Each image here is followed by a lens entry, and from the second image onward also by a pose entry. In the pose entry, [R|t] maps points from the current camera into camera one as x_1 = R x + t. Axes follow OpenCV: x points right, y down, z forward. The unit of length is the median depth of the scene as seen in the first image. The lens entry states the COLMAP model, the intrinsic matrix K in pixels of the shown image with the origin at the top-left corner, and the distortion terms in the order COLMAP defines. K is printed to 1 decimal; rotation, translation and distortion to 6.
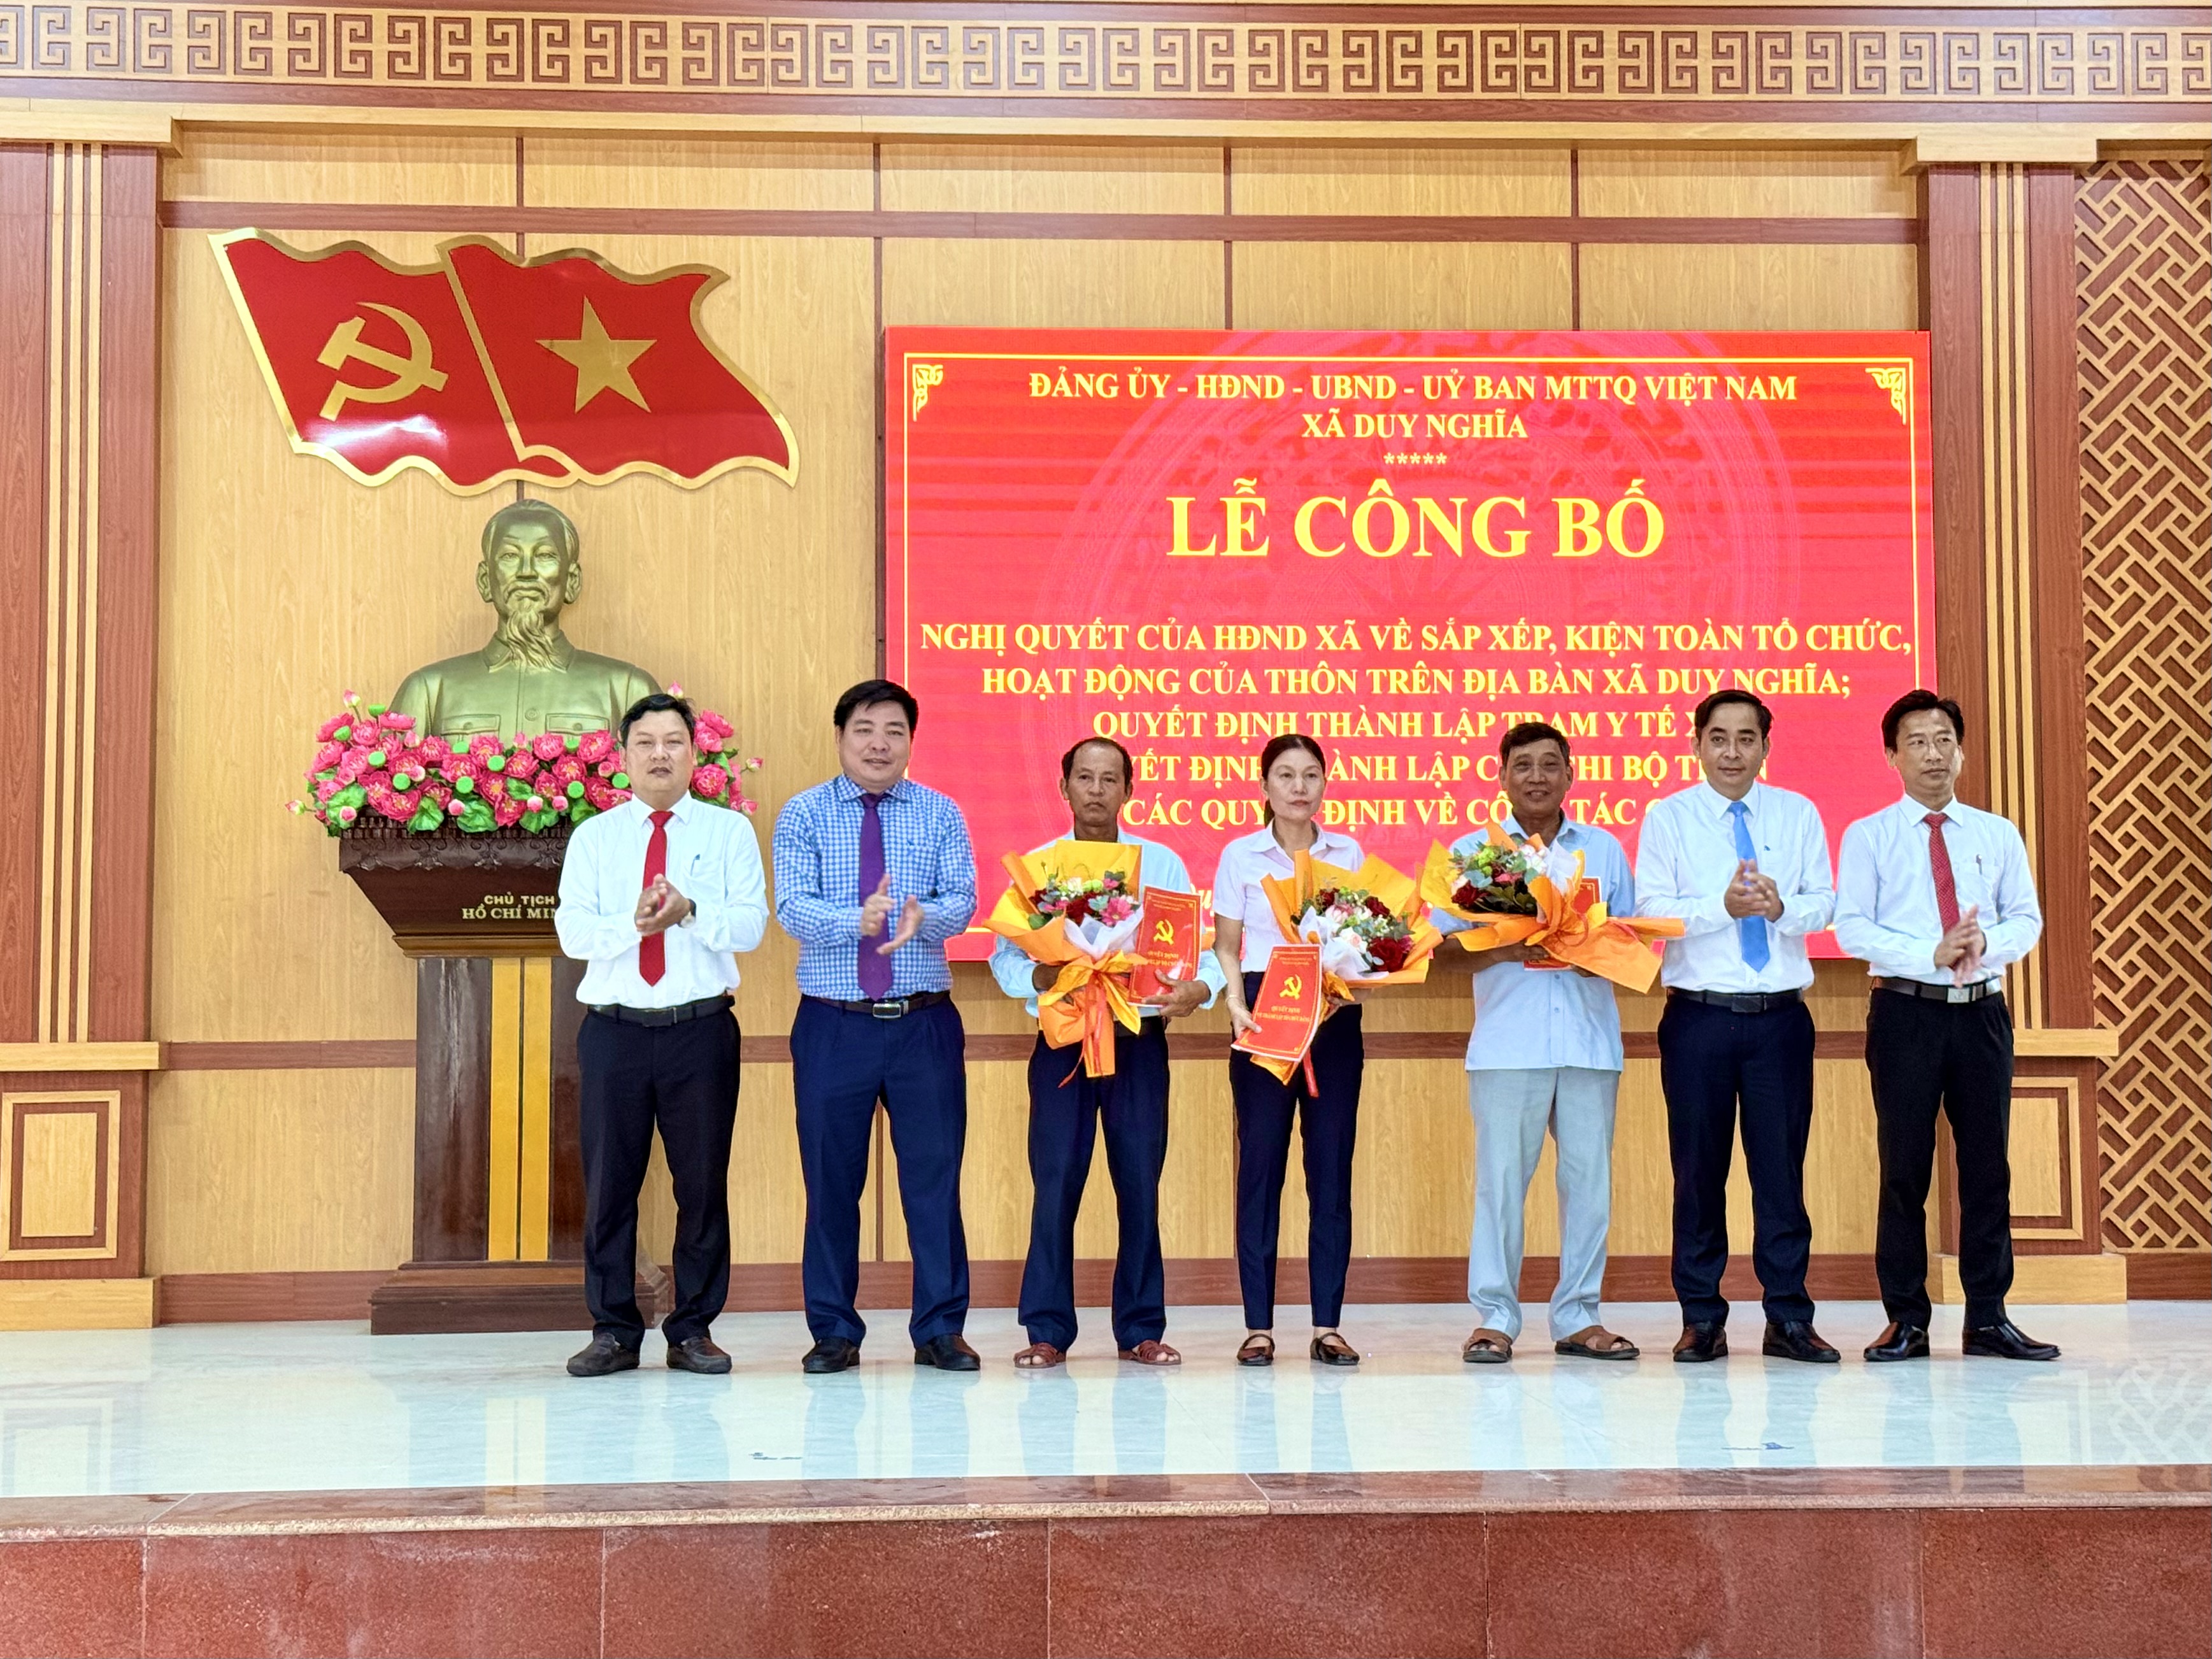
lens RADIAL K [[3730.4, 0, 1134.4], [0, 3730.4, 755.5], [0, 0, 1]] dist [0.120665, 0.000000]
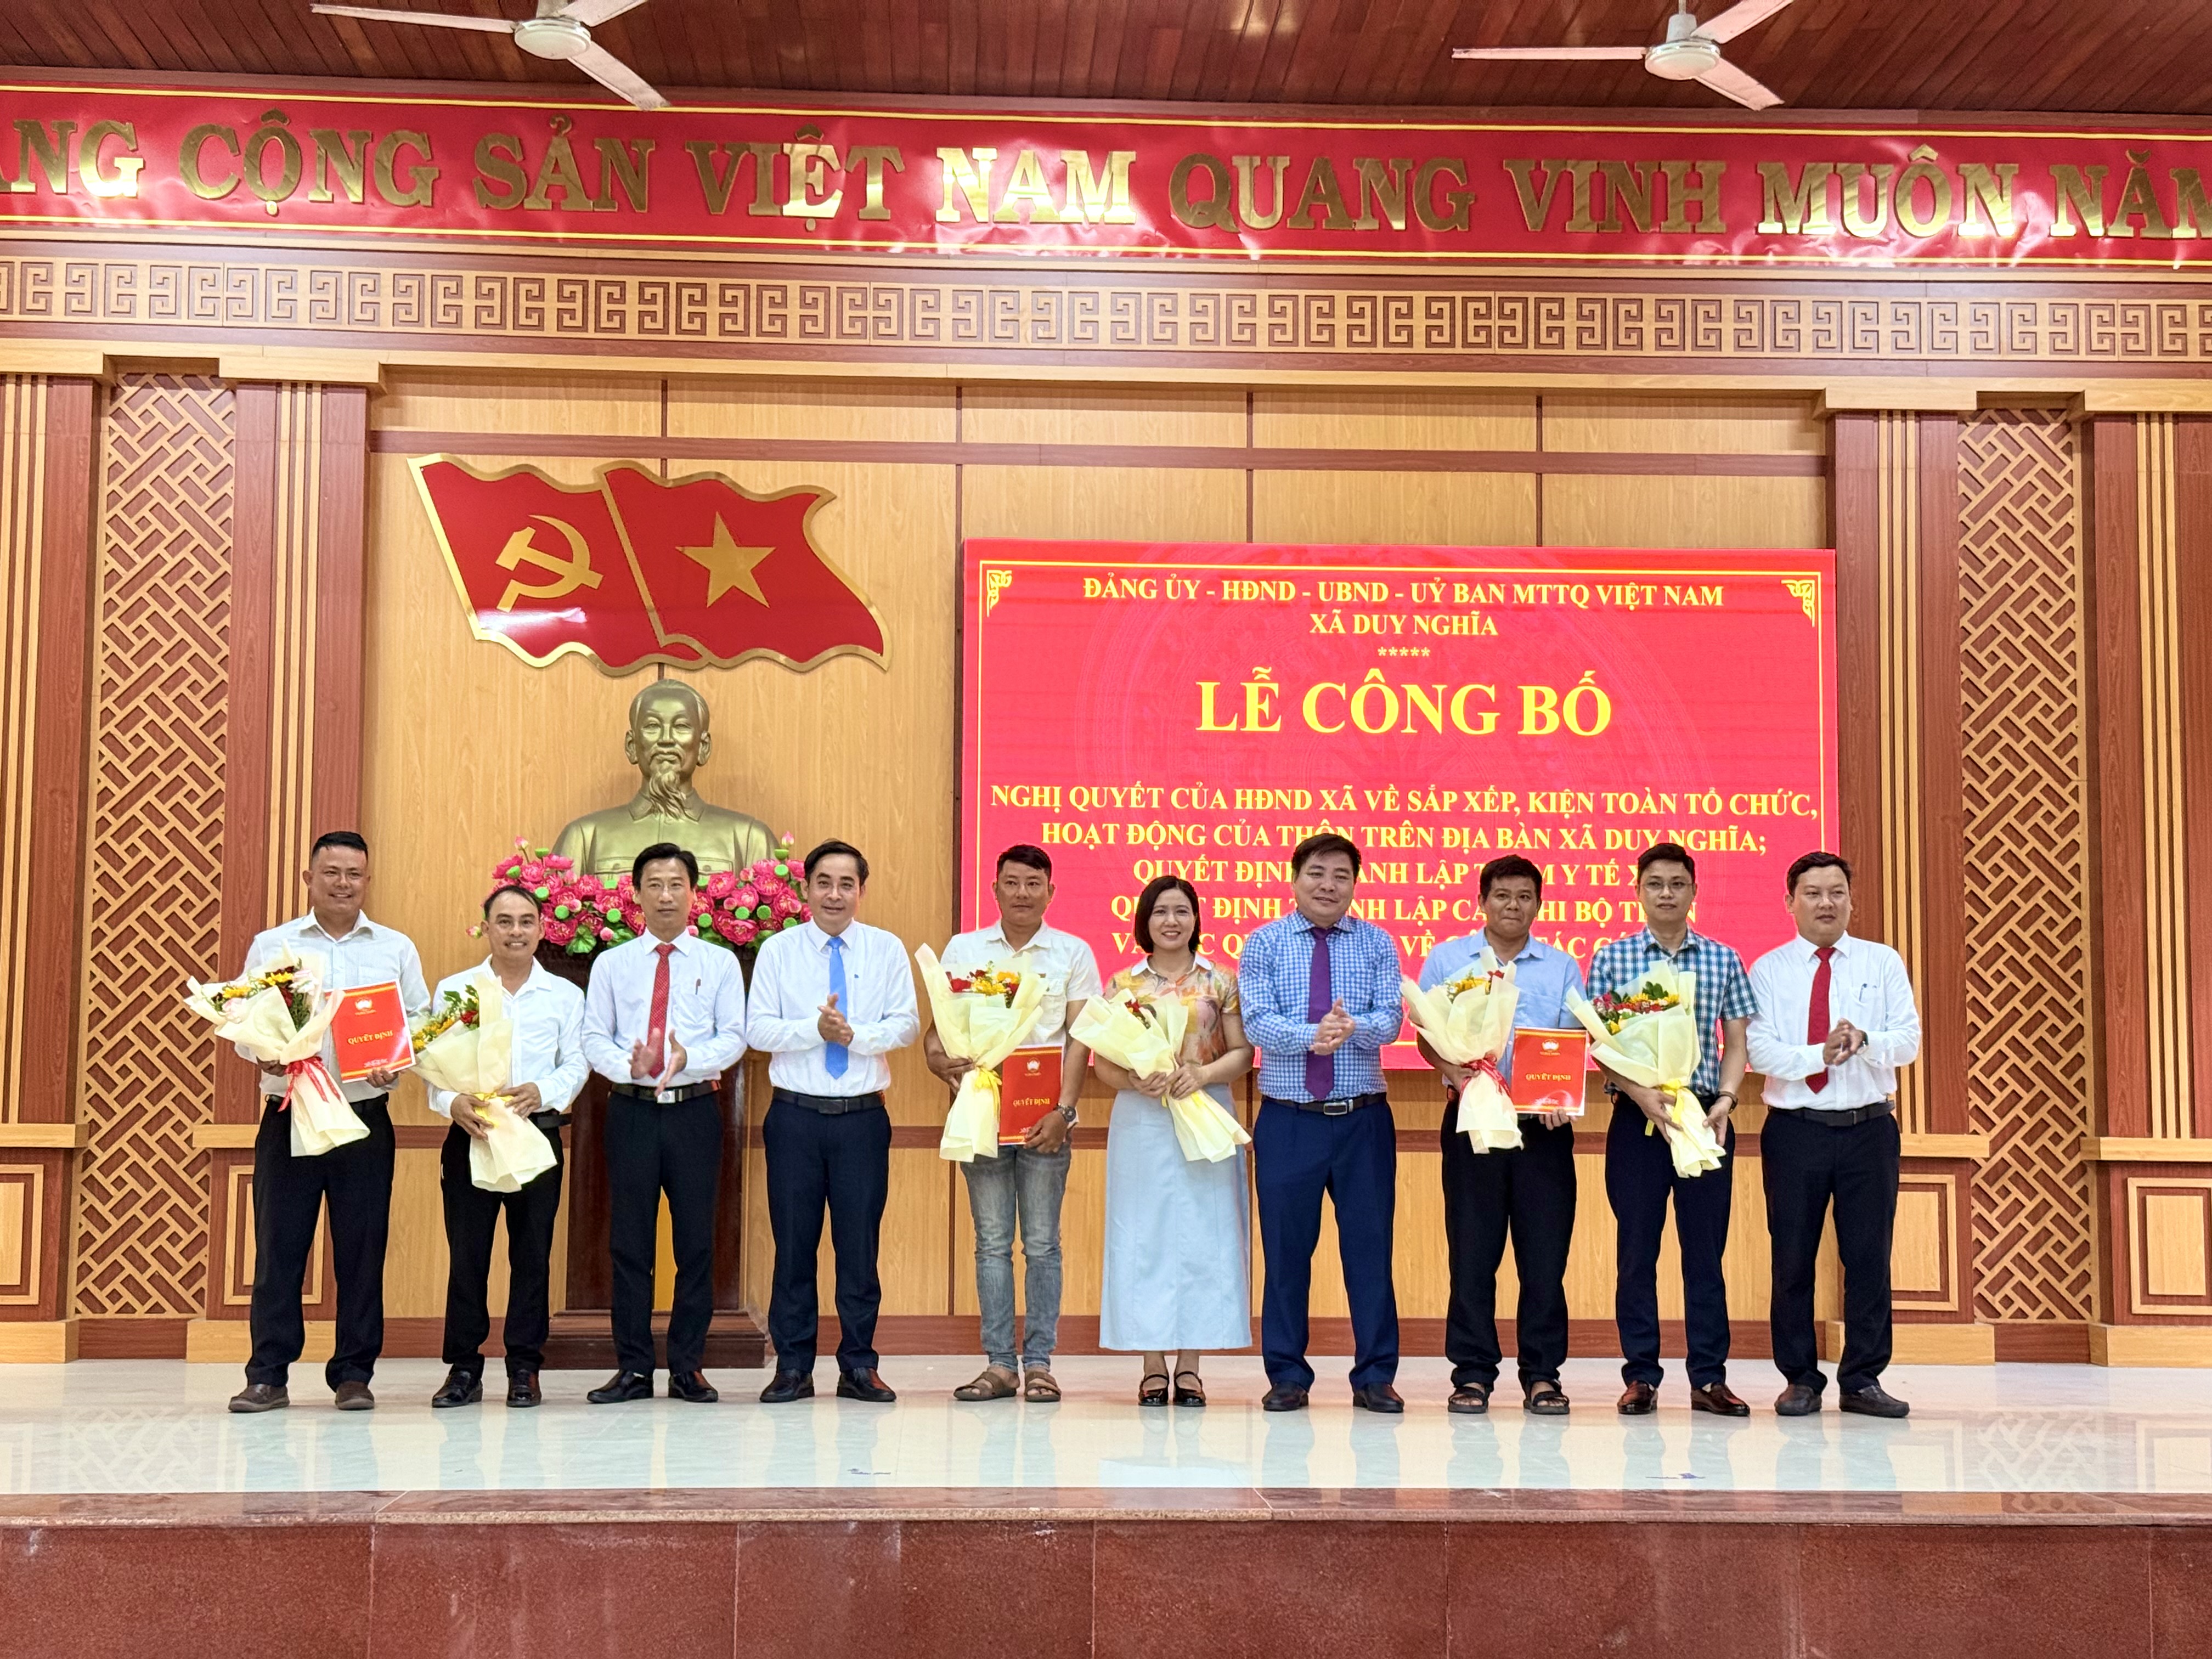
lens RADIAL K [[3219.7, 0, 1111.0], [0, 3219.7, 843.7], [0, 0, 1]] dist [0.120336, 0.000000]
pose [[0.999804, 0.010648, -0.016682, -0.001033], [-0.010832, 0.999881, -0.010988, -0.005390], [0.016563, 0.011167, 0.999800, -0.037094]]
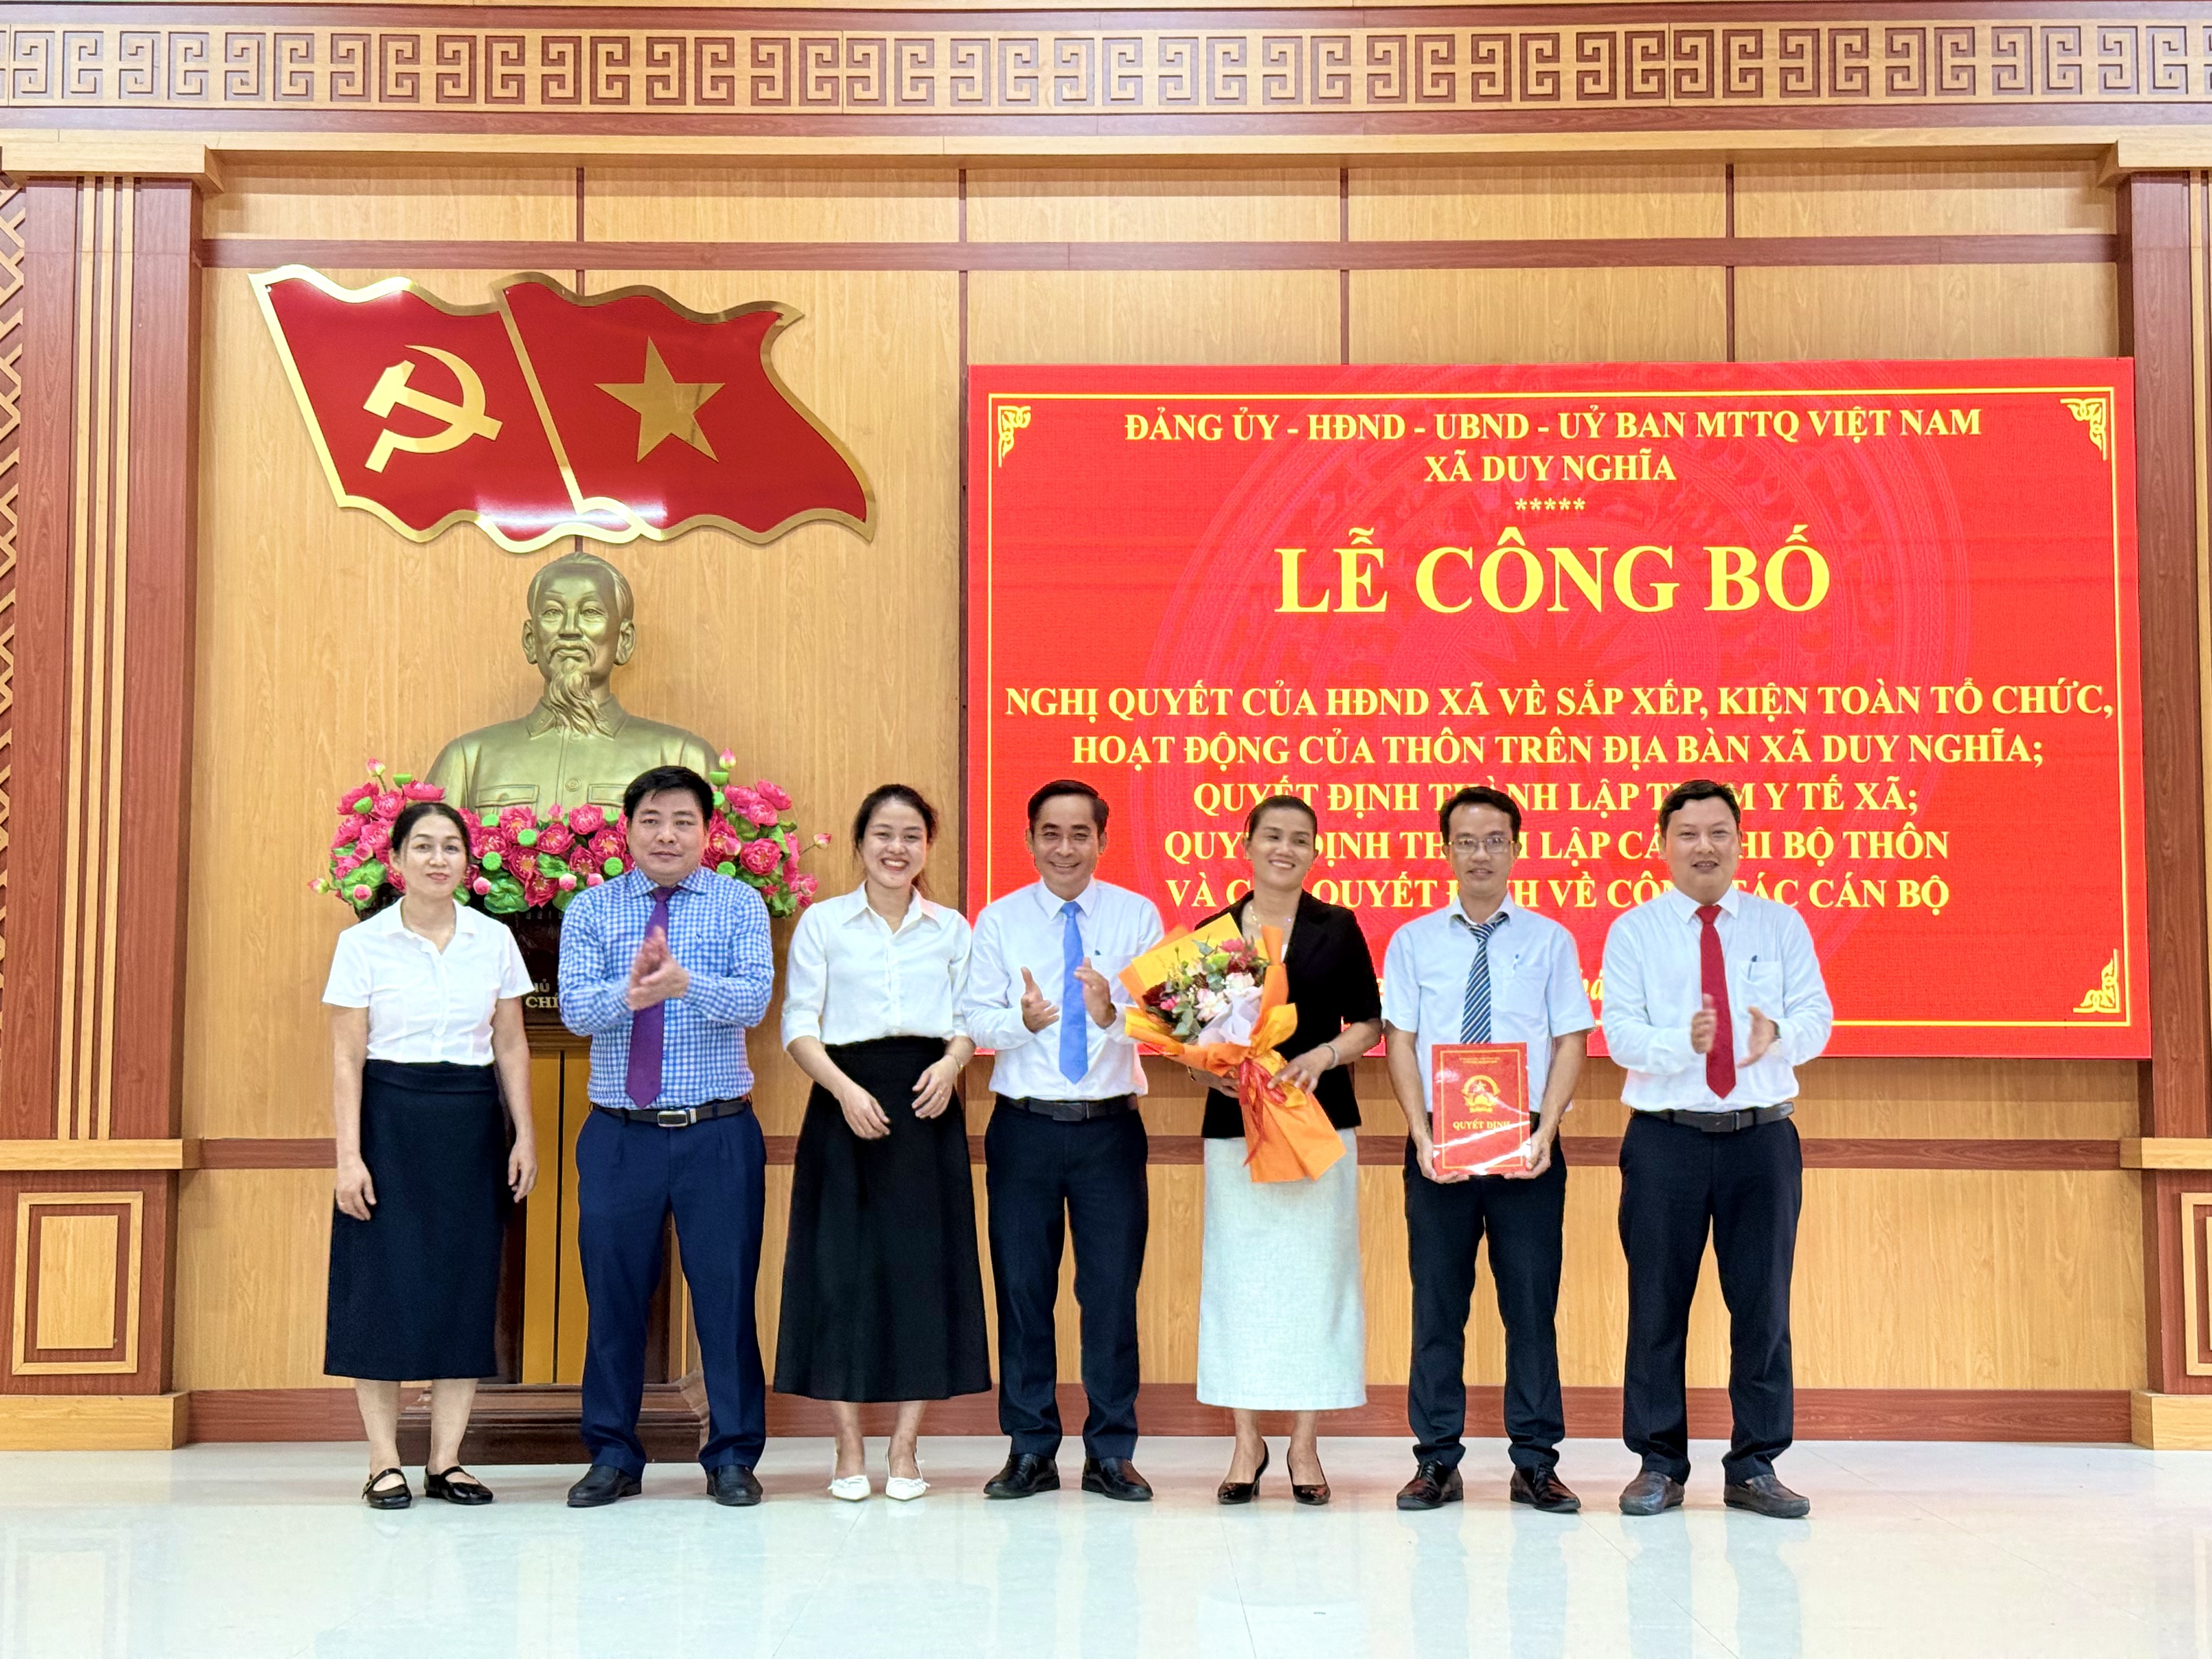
lens RADIAL K [[3219.7, 0, 1093.3], [0, 3219.7, 848.6], [0, 0, 1]] dist [0.120336, 0.000000]
pose [[0.997047, -0.000142, -0.076797, 0.024819], [-0.000207, 0.999990, -0.004536, 0.007756], [0.076797, 0.004538, 0.997036, 0.209616]]
